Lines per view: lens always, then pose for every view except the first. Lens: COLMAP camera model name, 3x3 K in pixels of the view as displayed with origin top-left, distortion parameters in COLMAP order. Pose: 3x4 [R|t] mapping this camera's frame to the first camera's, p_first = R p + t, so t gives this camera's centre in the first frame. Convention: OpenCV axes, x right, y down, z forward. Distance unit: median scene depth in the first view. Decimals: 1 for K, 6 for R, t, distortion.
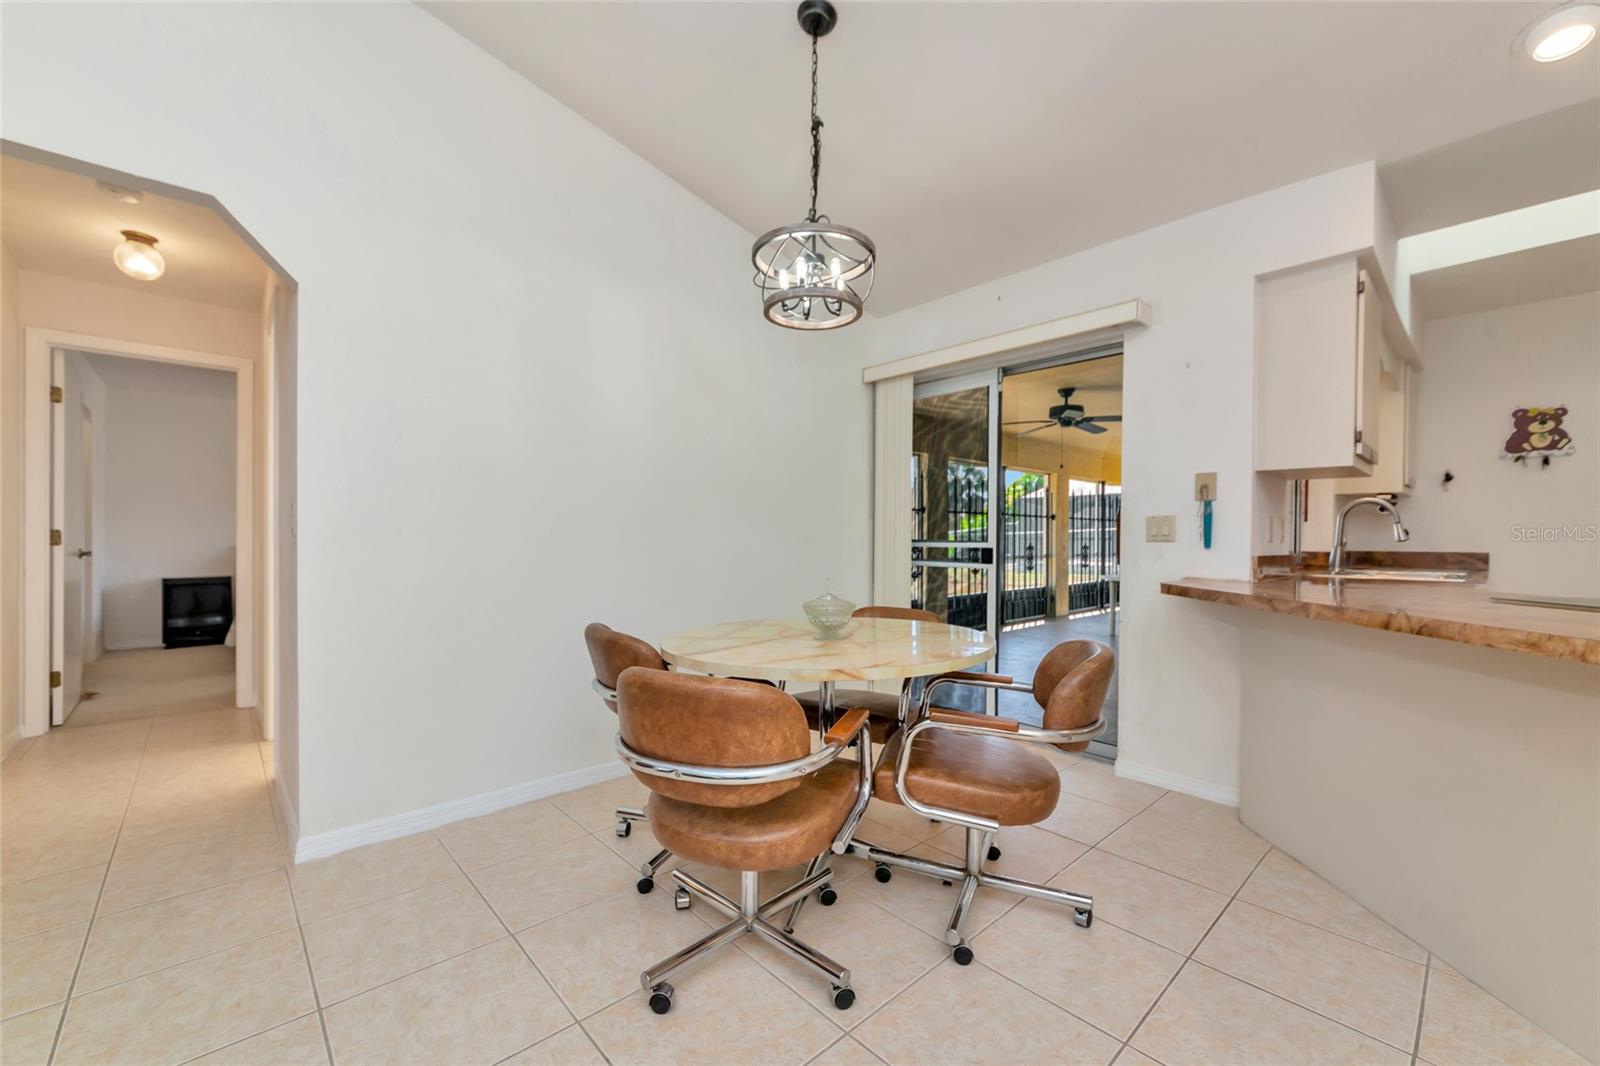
lens RADIAL K [[651.2, 0, 800.4], [0, 651.2, 536.0], [0, 0, 1]] dist [-0.002919, 0.000715]
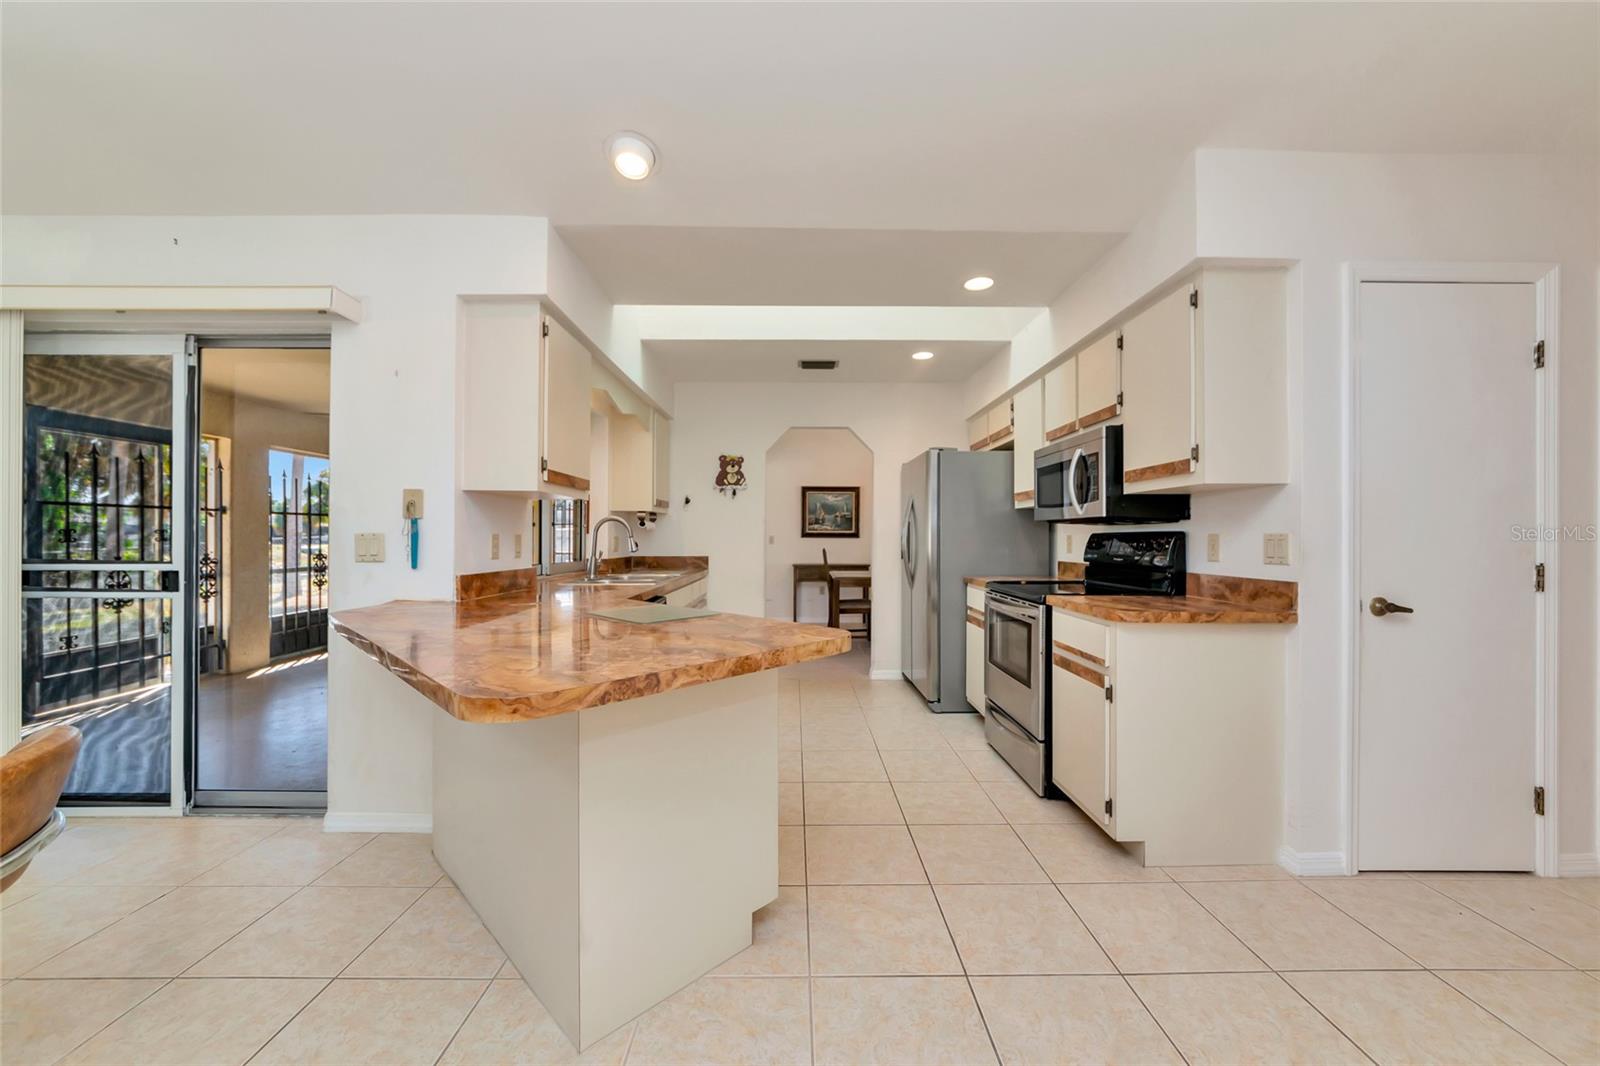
lens RADIAL K [[597.0, 0, 790.9], [0, 597.0, 536.2], [0, 0, 1]] dist [-0.001642, 0.000071]
pose [[0.670303, -0.002040, 0.742085, 0.236798], [-0.000164, 0.999996, 0.002898, -0.021439], [-0.742088, -0.002064, 0.670300, 0.003616]]
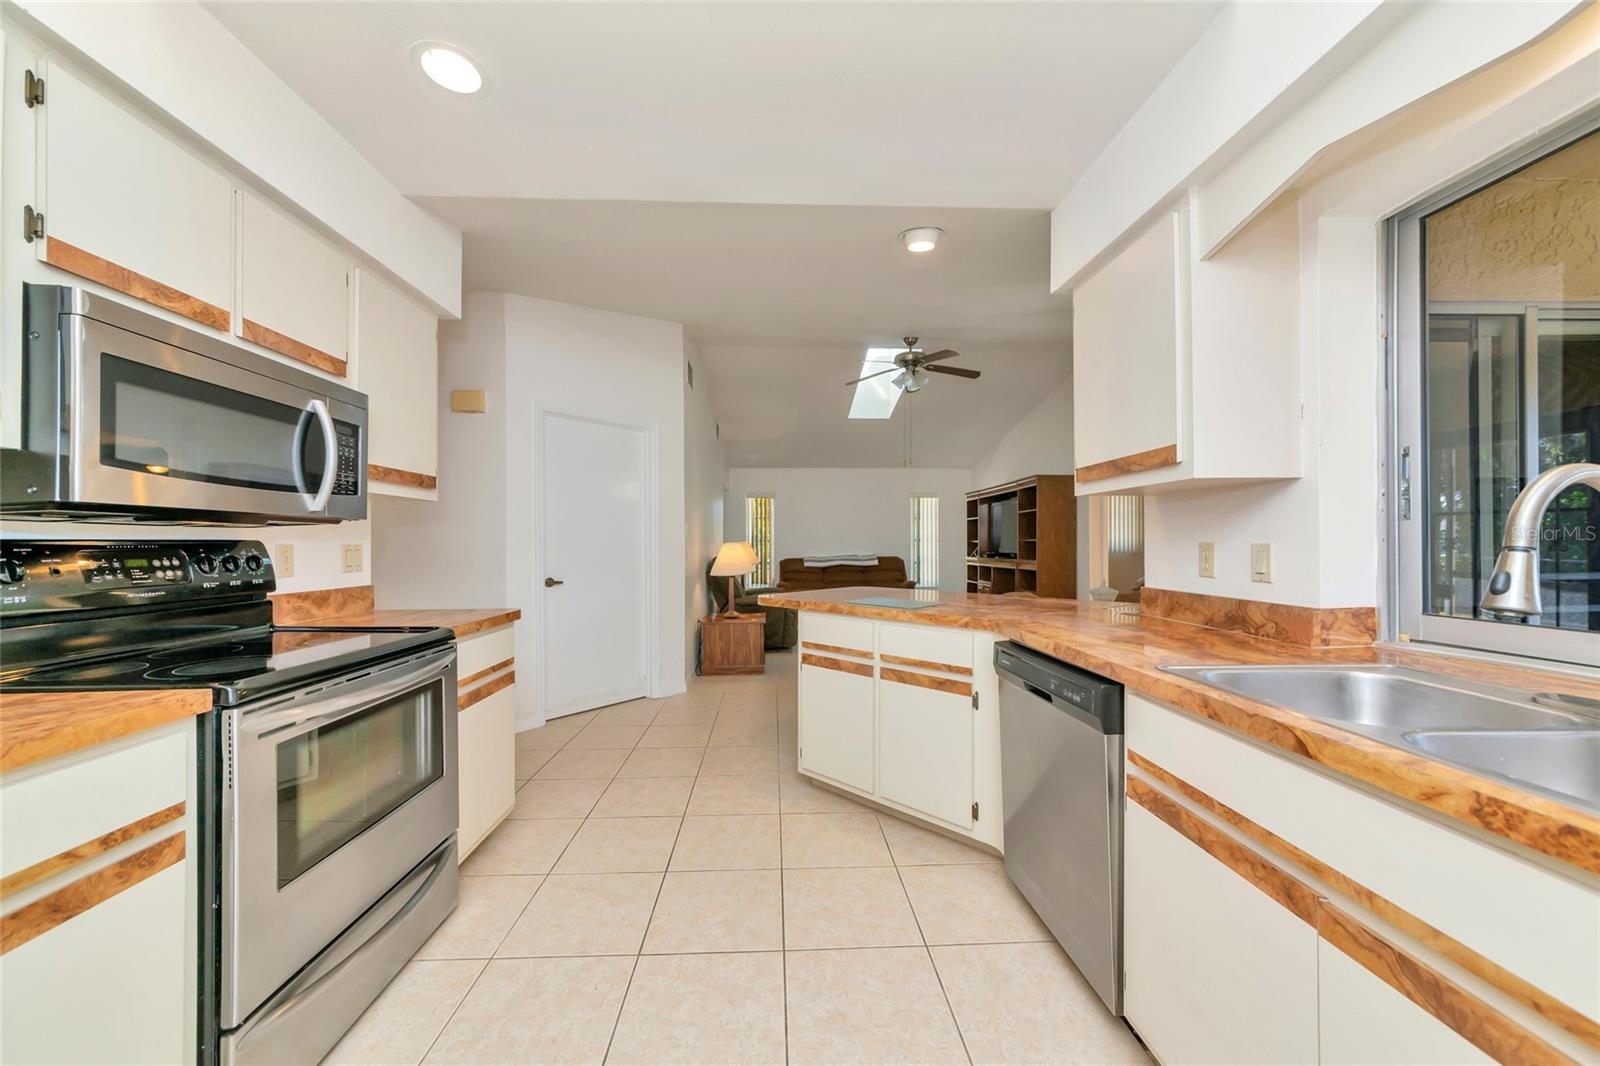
lens RADIAL K [[564.4, 0, 799.5], [0, 564.4, 546.6], [0, 0, 1]] dist [-0.001687, 0.000264]
pose [[-0.630588, 0.000550, -0.776118, 1.185083], [0.000830, 1.000000, 0.000034, -0.019444], [0.776117, -0.000622, -0.630588, 0.823024]]
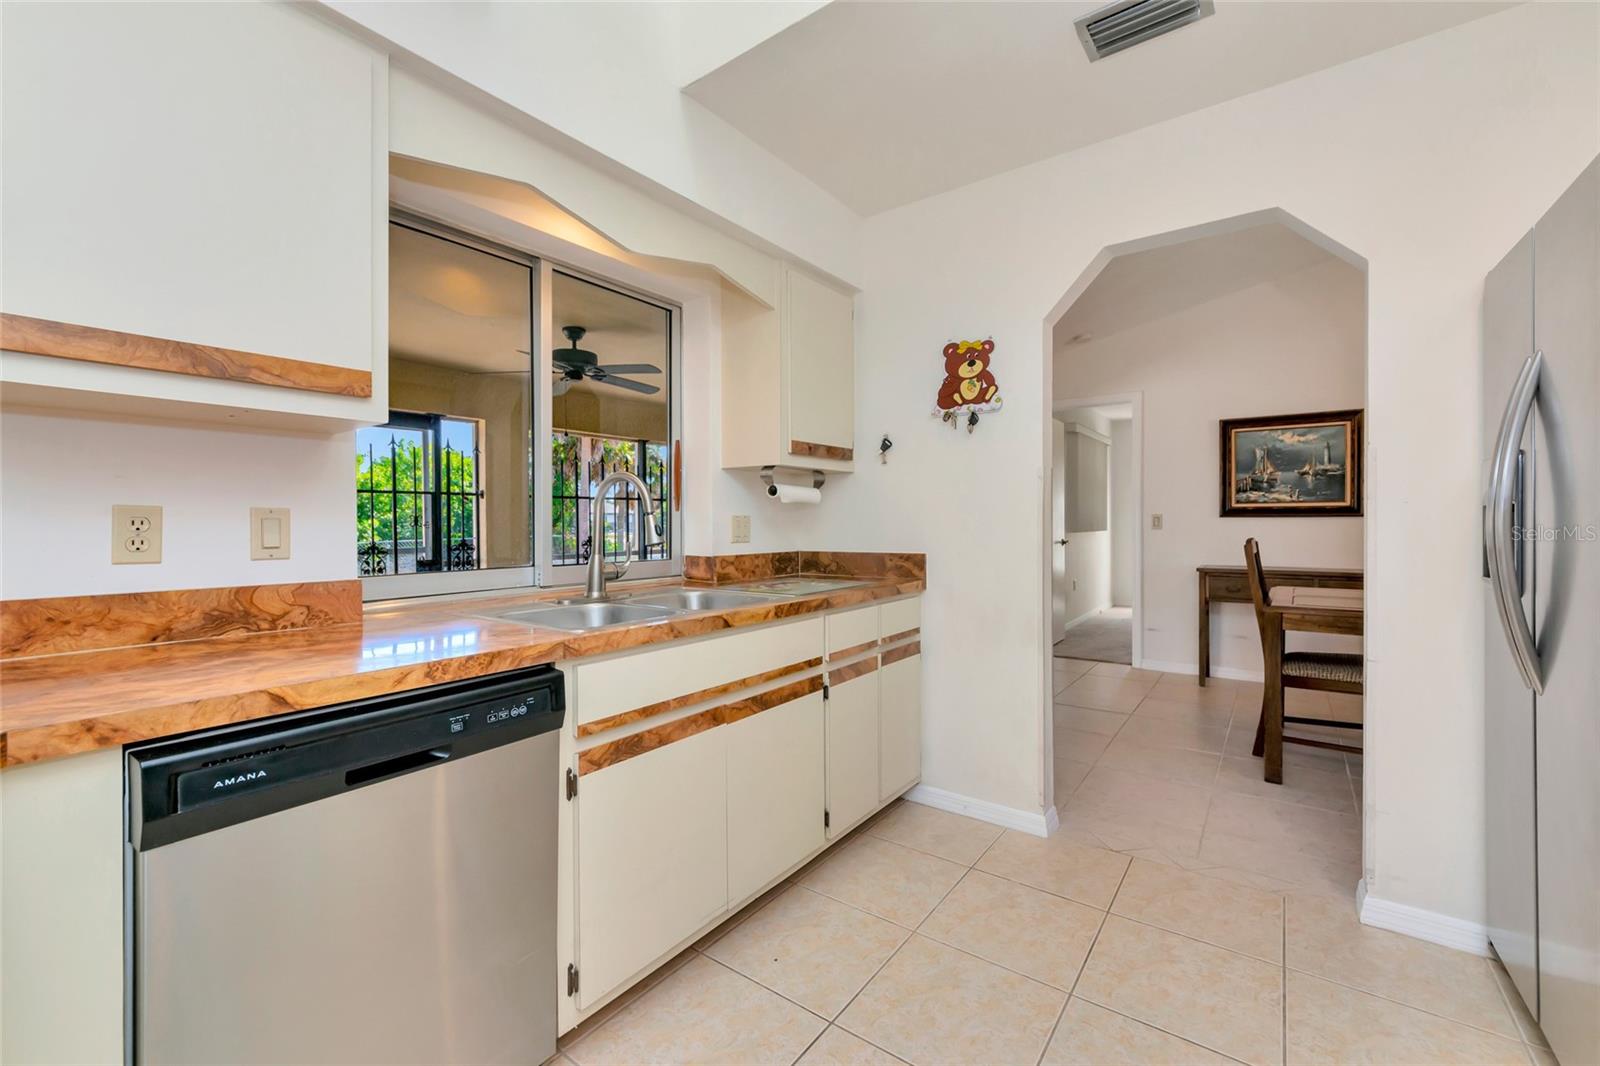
lens RADIAL K [[651.2, 0, 801.7], [0, 651.2, 525.8], [0, 0, 1]] dist [-0.002919, 0.000715]
pose [[0.979151, -0.011947, 0.202781, 0.836625], [0.010436, 0.999909, 0.008520, -0.011103], [-0.202864, -0.006226, 0.979187, 0.368443]]
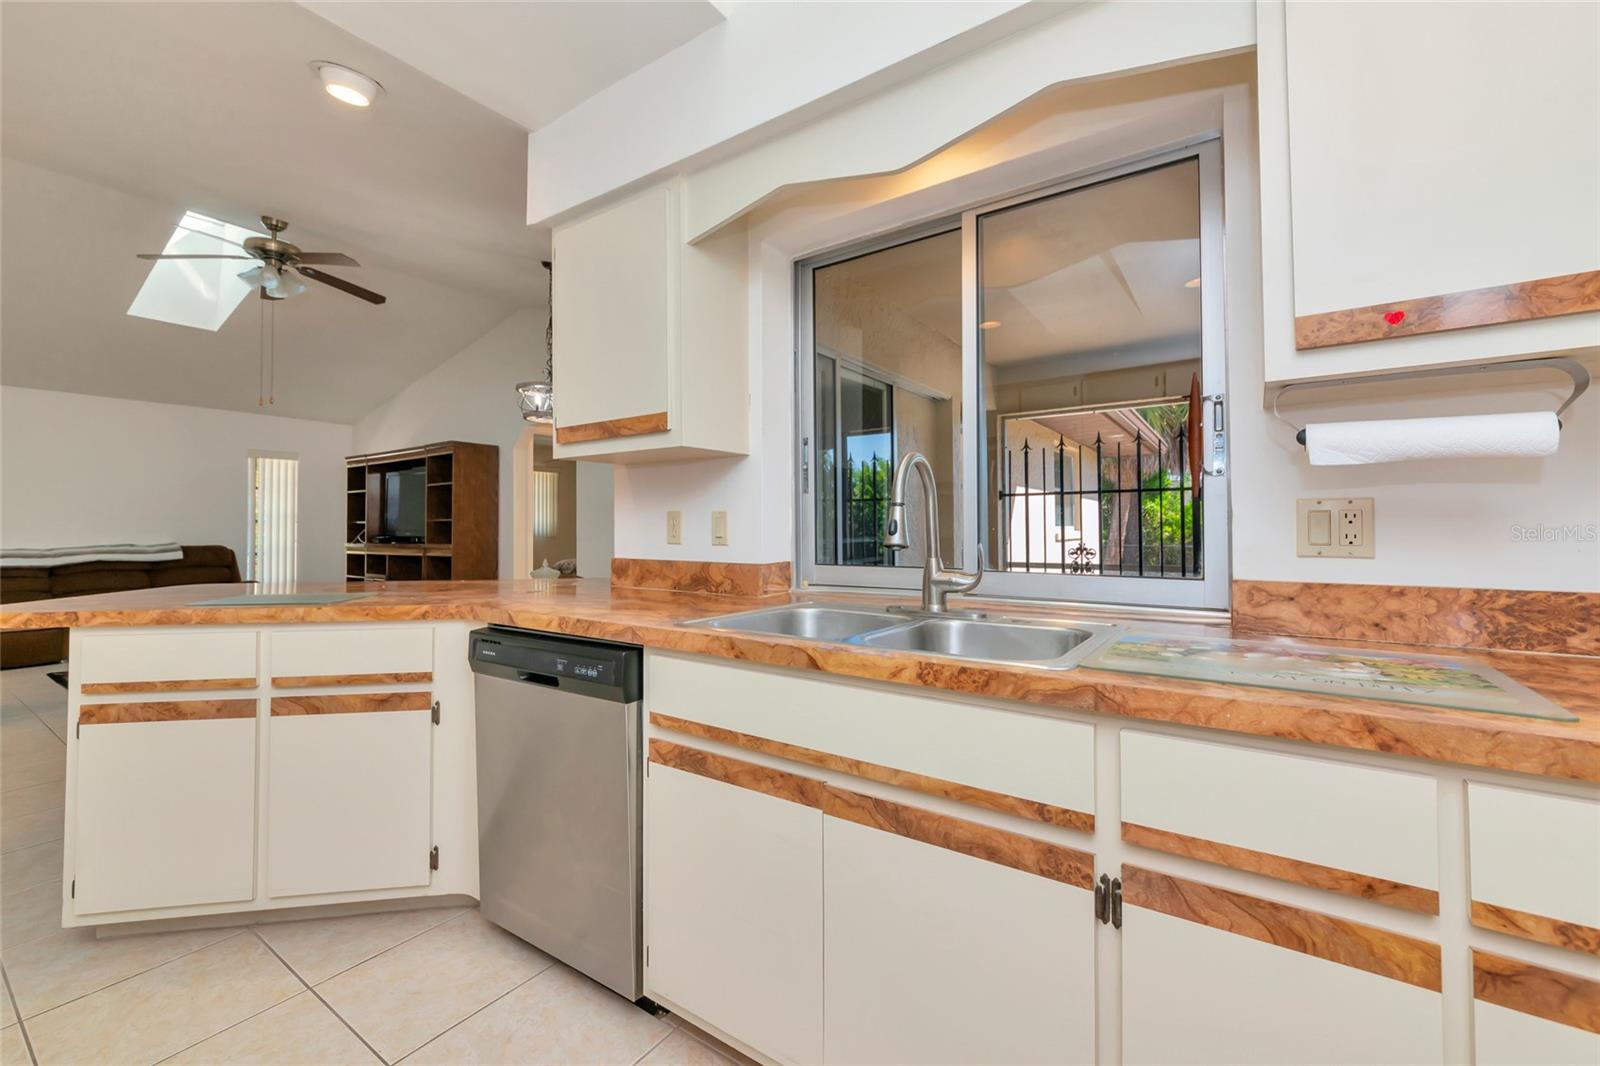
lens RADIAL K [[651.2, 0, 795.5], [0, 651.2, 517.8], [0, 0, 1]] dist [-0.002919, 0.000715]
pose [[0.234790, -0.022105, -0.971795, 1.190349], [0.007085, 0.999754, -0.021029, -0.002448], [0.972020, -0.001947, 0.234889, 0.753503]]
